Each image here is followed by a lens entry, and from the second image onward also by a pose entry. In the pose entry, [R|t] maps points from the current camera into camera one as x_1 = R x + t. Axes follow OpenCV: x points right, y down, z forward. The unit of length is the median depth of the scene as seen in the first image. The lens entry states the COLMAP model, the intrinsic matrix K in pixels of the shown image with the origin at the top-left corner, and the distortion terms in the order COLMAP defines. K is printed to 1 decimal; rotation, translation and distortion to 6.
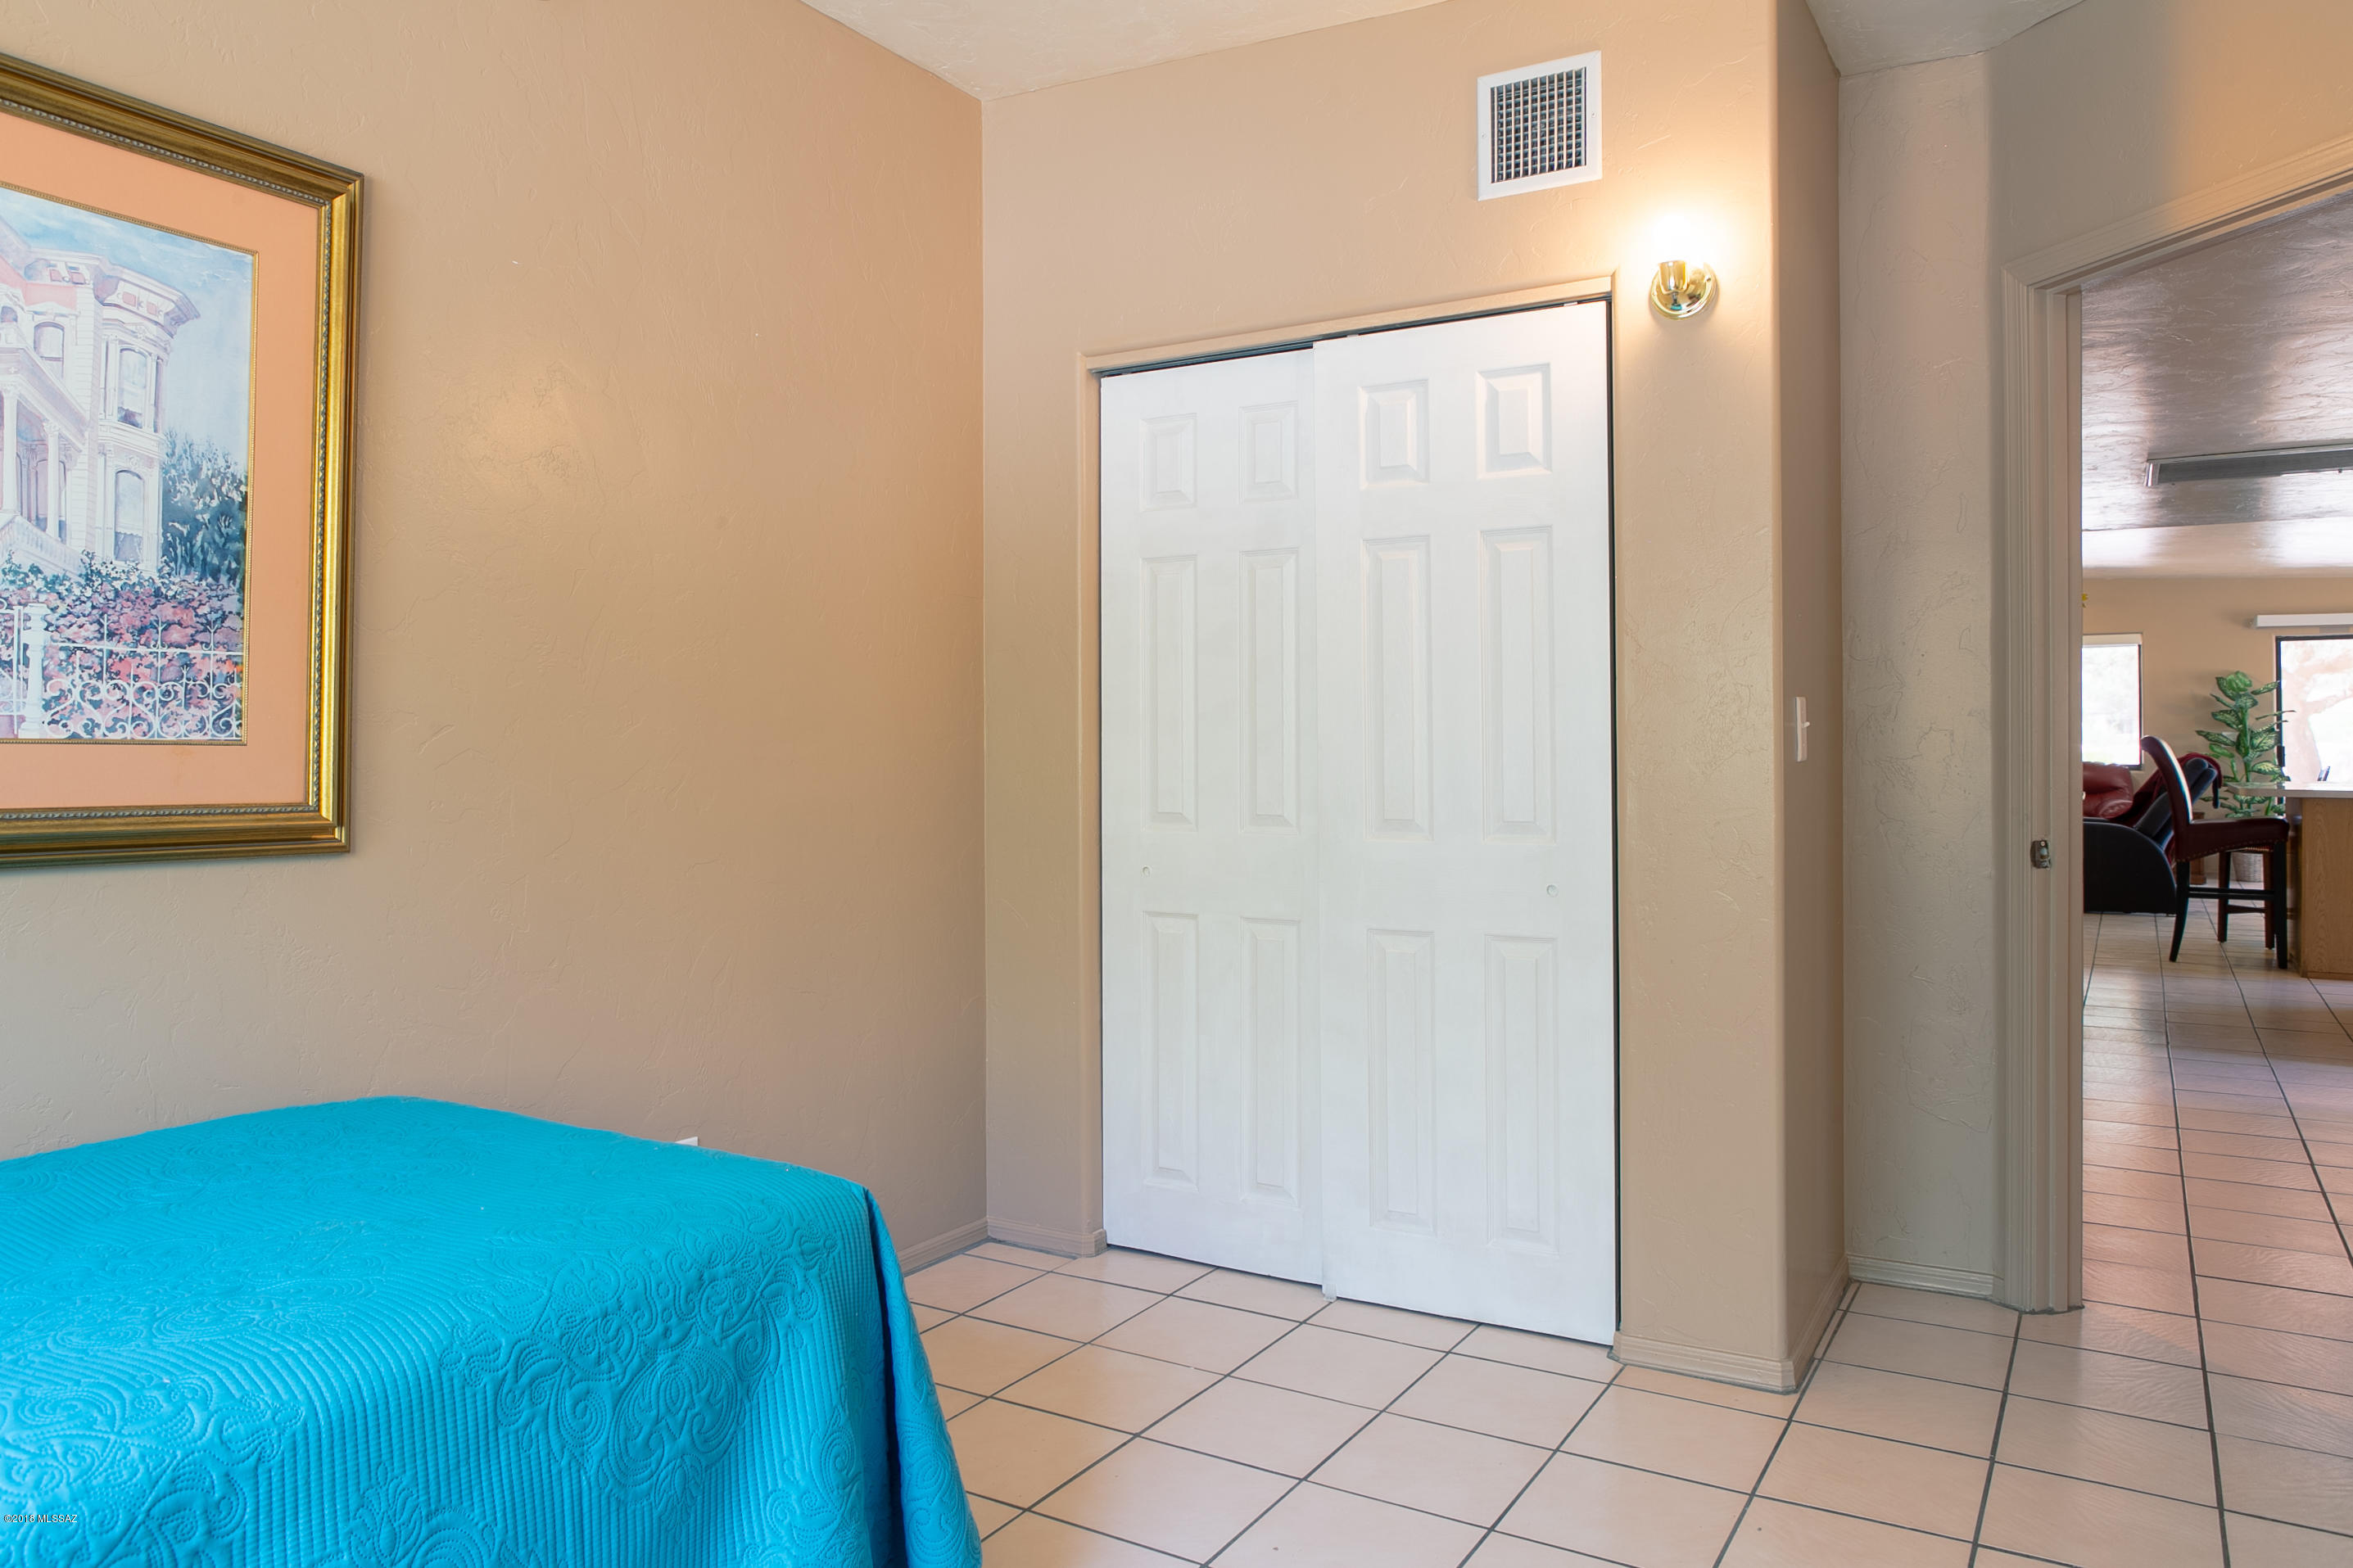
lens RADIAL K [[1627.5, 0, 1172.6], [0, 1627.5, 755.5], [0, 0, 1]] dist [-0.019011, -0.000256]
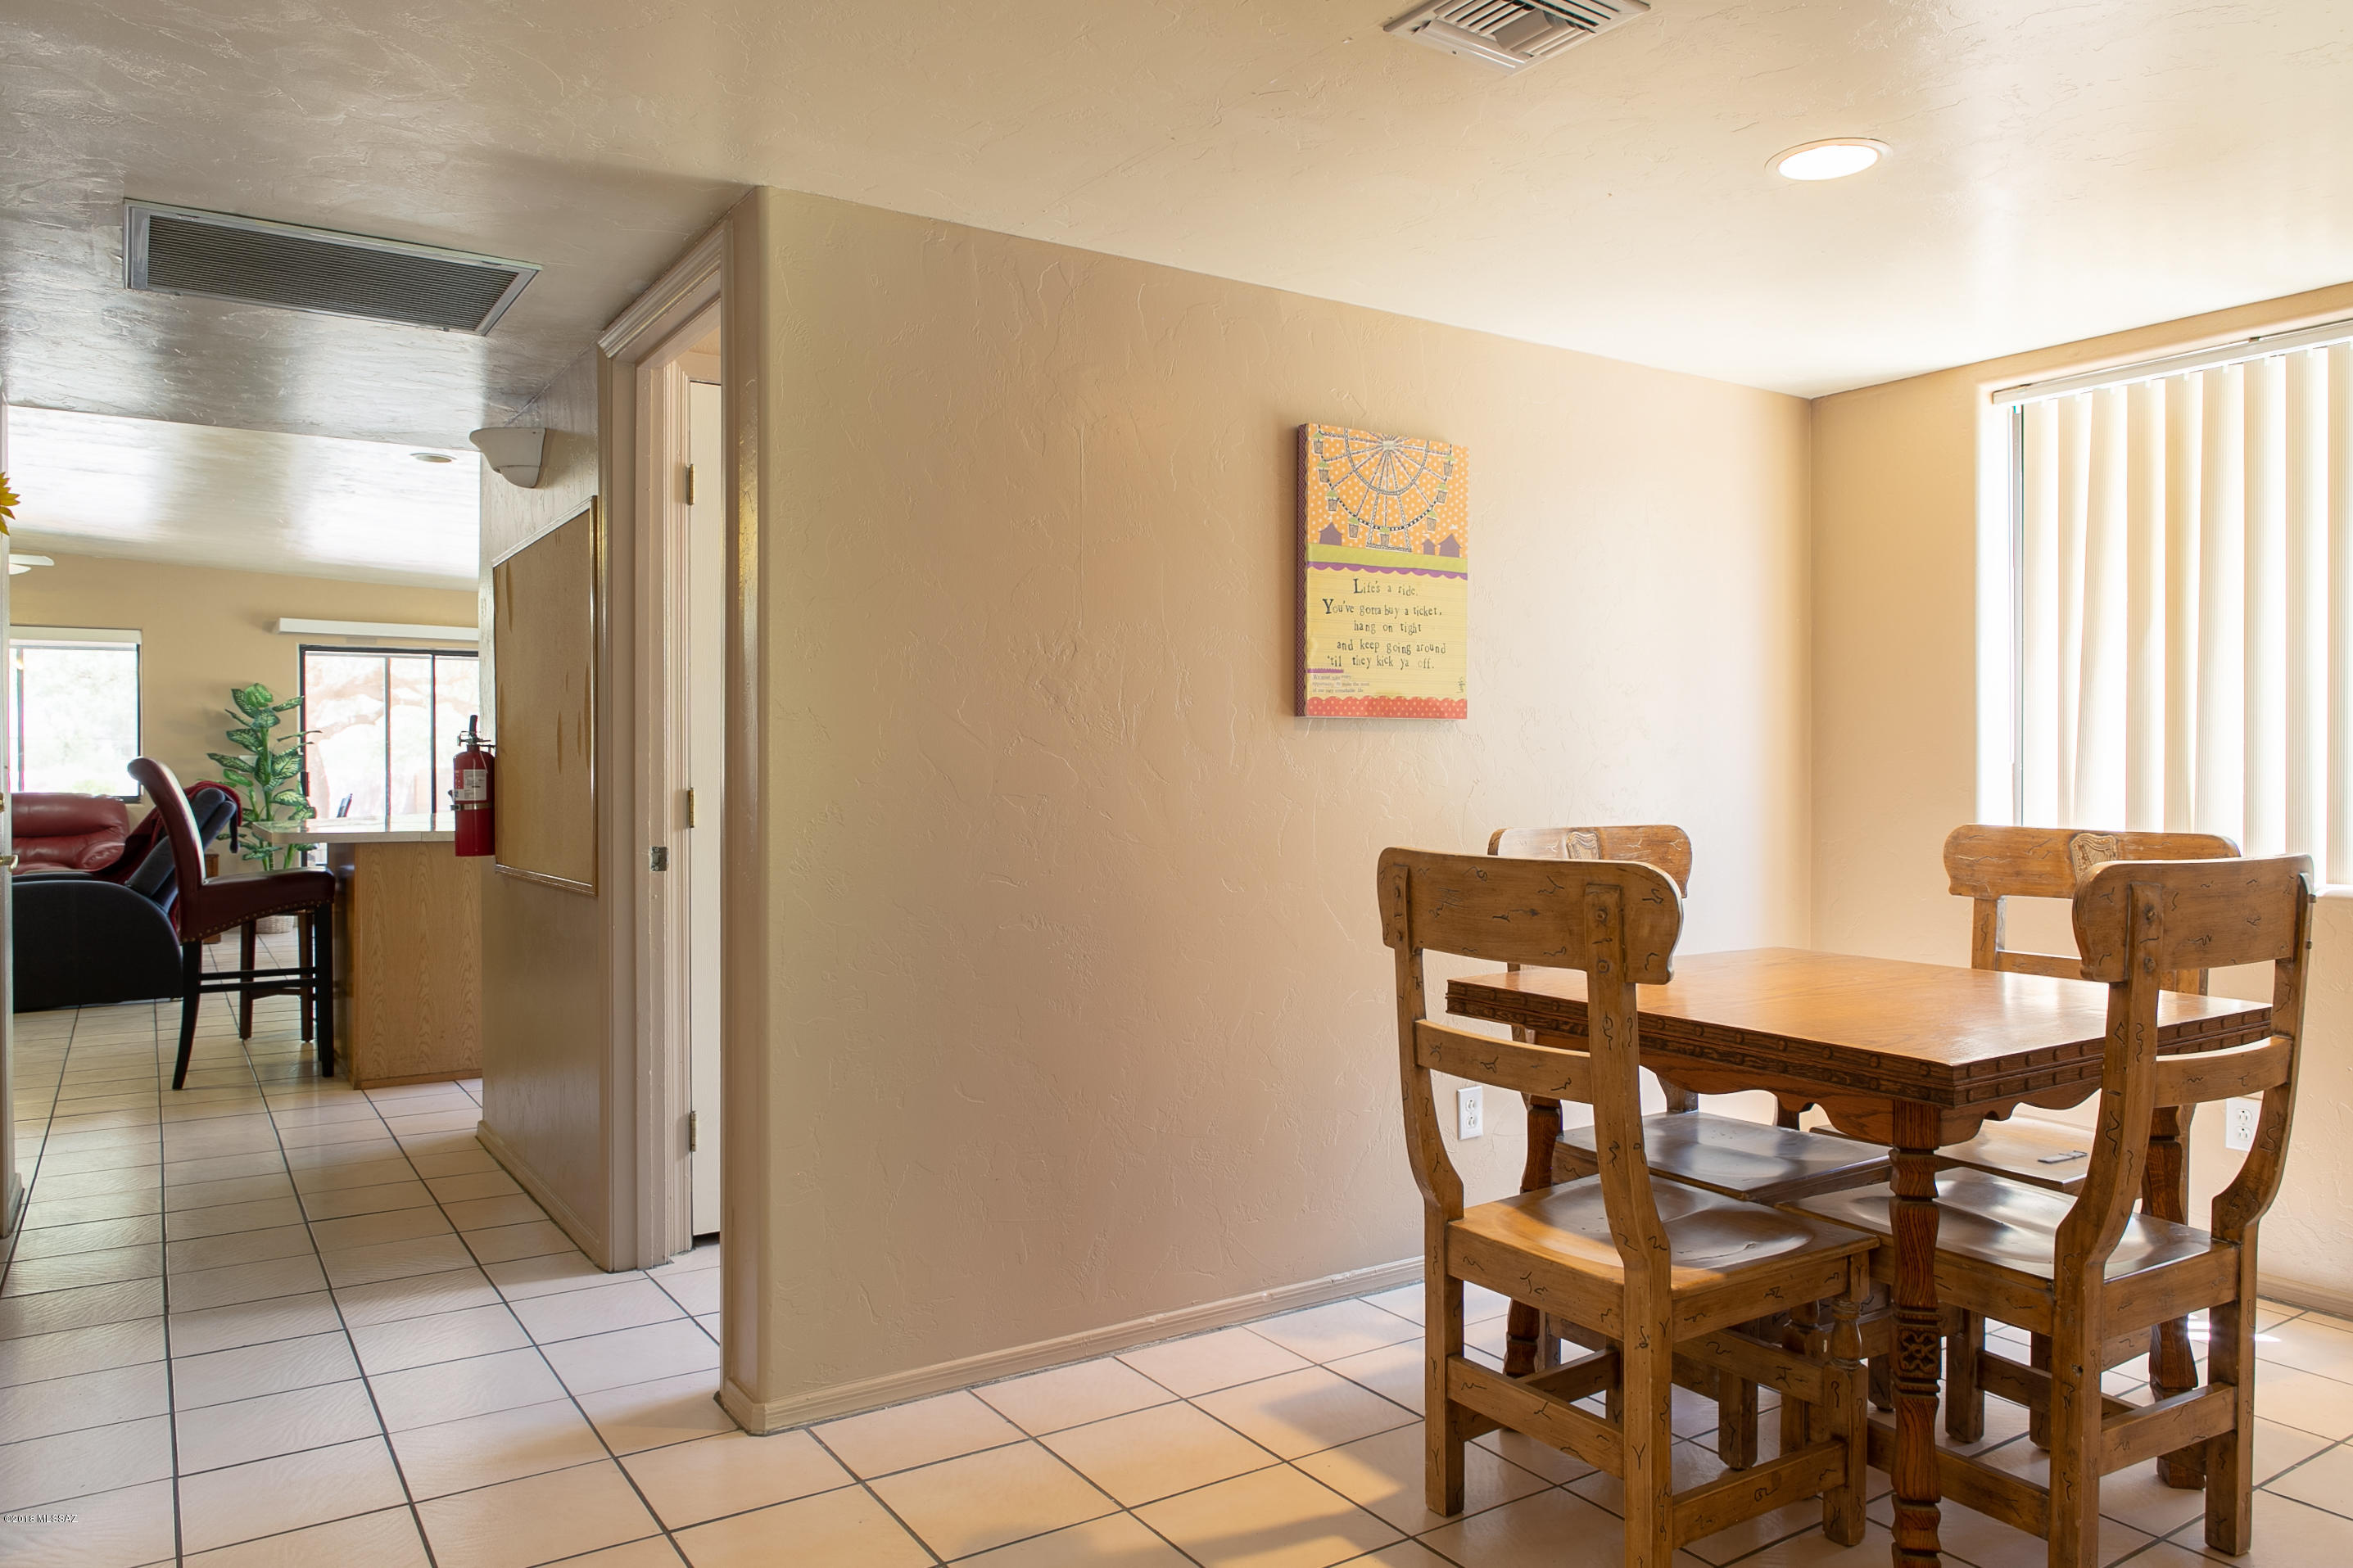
lens RADIAL K [[1627.5, 0, 1172.6], [0, 1627.5, 755.5], [0, 0, 1]] dist [-0.019011, -0.000256]
pose [[0.450323, 0.007548, 0.892834, 0.135987], [0.007558, 0.999896, -0.012265, -0.000678], [-0.892834, 0.012271, 0.450220, 0.216482]]
